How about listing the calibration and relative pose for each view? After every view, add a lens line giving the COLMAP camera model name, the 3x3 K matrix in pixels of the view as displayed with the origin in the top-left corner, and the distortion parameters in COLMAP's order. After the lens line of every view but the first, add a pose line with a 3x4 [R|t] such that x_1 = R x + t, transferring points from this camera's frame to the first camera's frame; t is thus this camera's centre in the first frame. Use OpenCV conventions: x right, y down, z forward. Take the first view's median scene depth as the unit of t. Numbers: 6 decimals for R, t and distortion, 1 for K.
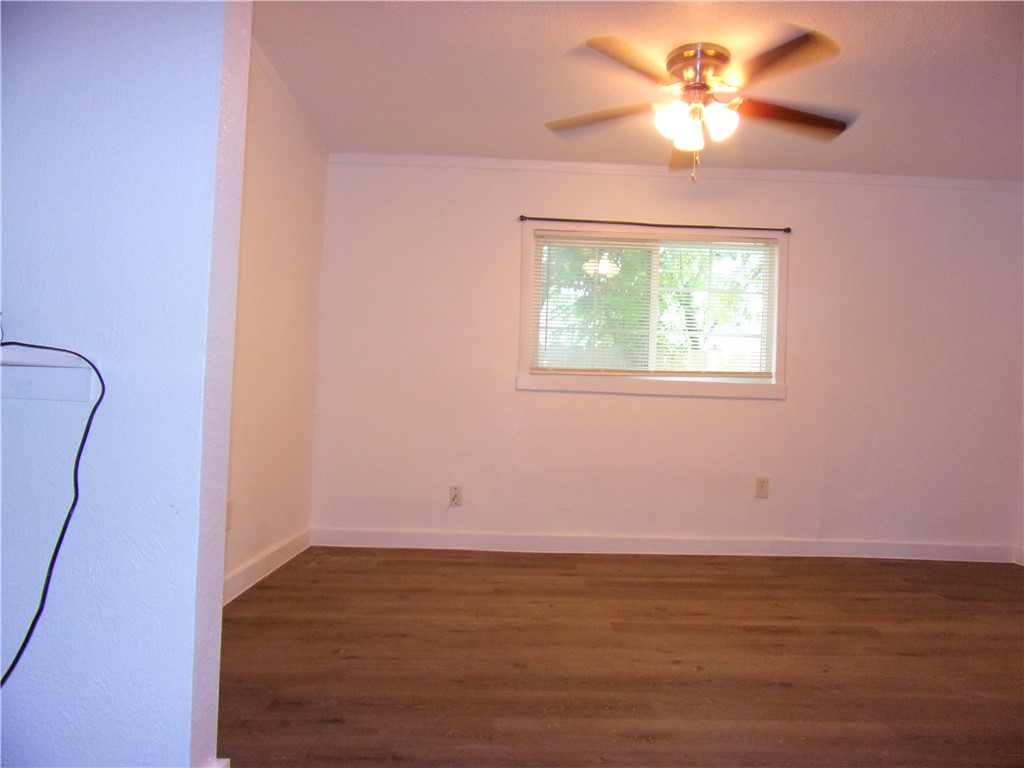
lens RADIAL K [[712.8, 0, 520.5], [0, 712.8, 384.4], [0, 0, 1]] dist [-0.056948, 0.023640]
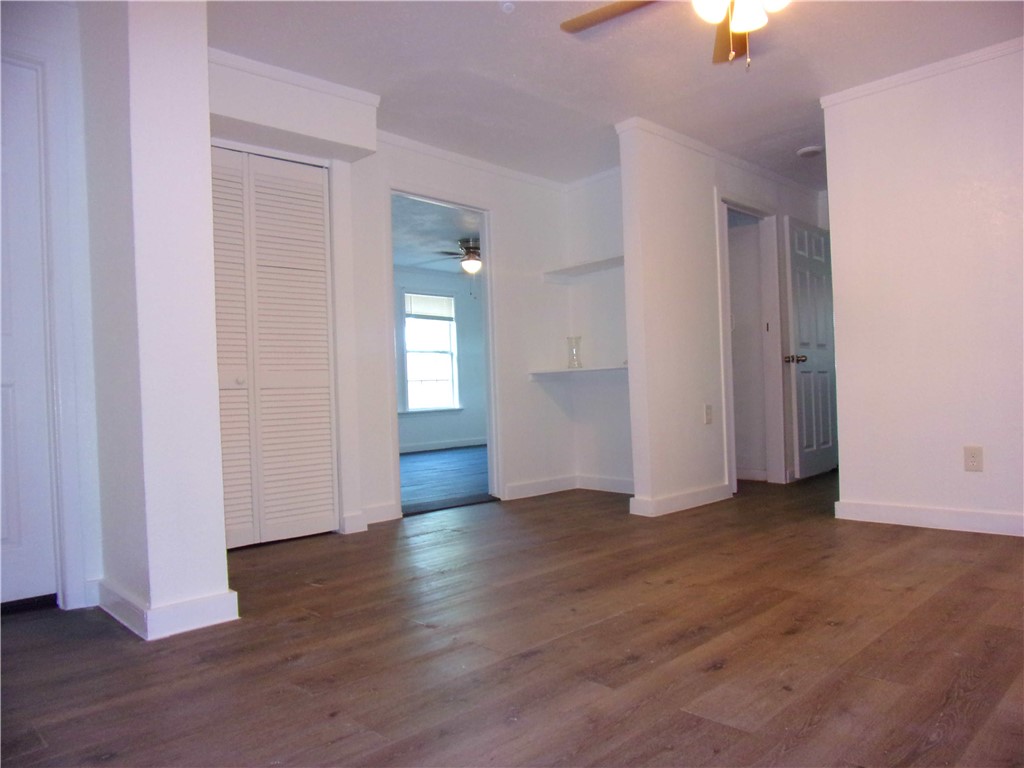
lens RADIAL K [[712.8, 0, 512.0], [0, 712.8, 384.4], [0, 0, 1]] dist [-0.056948, 0.023640]
pose [[-0.737288, -0.015091, -0.675410, 1.050992], [0.033623, 0.997692, -0.058996, 0.121245], [0.674741, -0.066206, -0.735079, 1.501419]]
